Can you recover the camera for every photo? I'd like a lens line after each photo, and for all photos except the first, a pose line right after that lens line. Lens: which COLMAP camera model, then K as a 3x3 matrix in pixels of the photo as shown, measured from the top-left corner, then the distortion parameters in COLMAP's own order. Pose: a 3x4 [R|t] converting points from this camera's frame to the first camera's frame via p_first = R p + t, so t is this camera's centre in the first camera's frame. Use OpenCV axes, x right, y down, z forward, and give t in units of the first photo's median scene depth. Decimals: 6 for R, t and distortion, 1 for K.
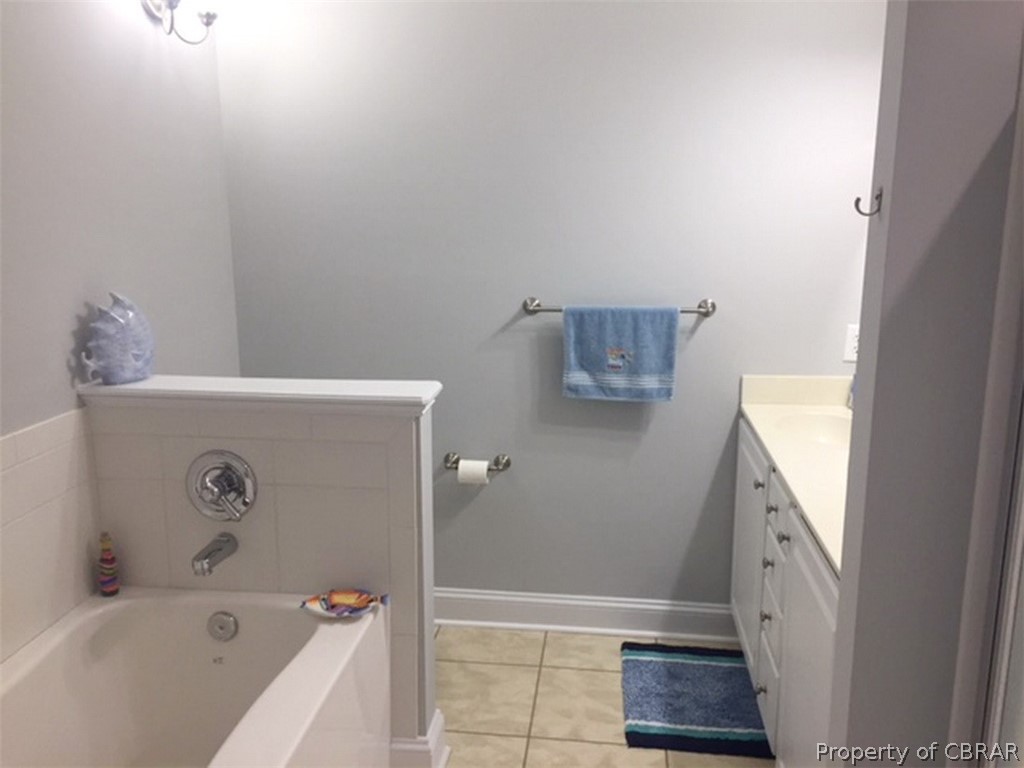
lens RADIAL K [[881.0, 0, 514.2], [0, 881.0, 383.2], [0, 0, 1]] dist [0.071939, -0.021748]
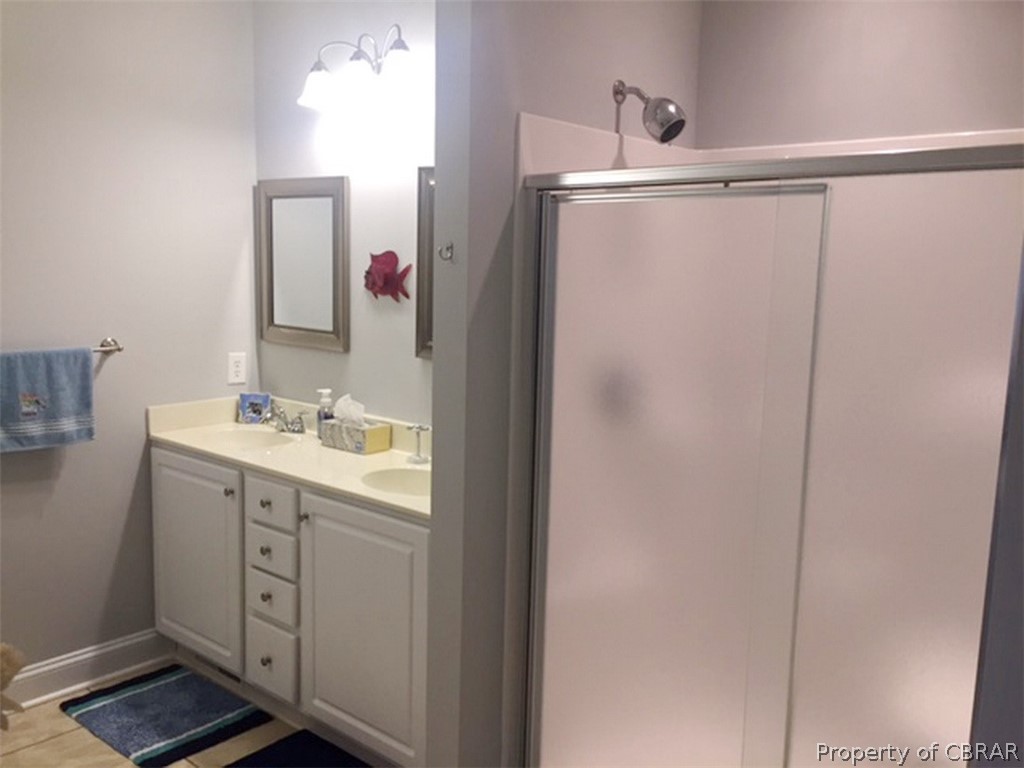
lens RADIAL K [[881.0, 0, 515.1], [0, 881.0, 385.8], [0, 0, 1]] dist [0.071939, -0.021748]
pose [[0.574745, -0.105326, 0.811526, -0.366351], [0.145695, 0.989009, 0.025176, 0.003133], [-0.805259, 0.103765, 0.583773, 0.012507]]
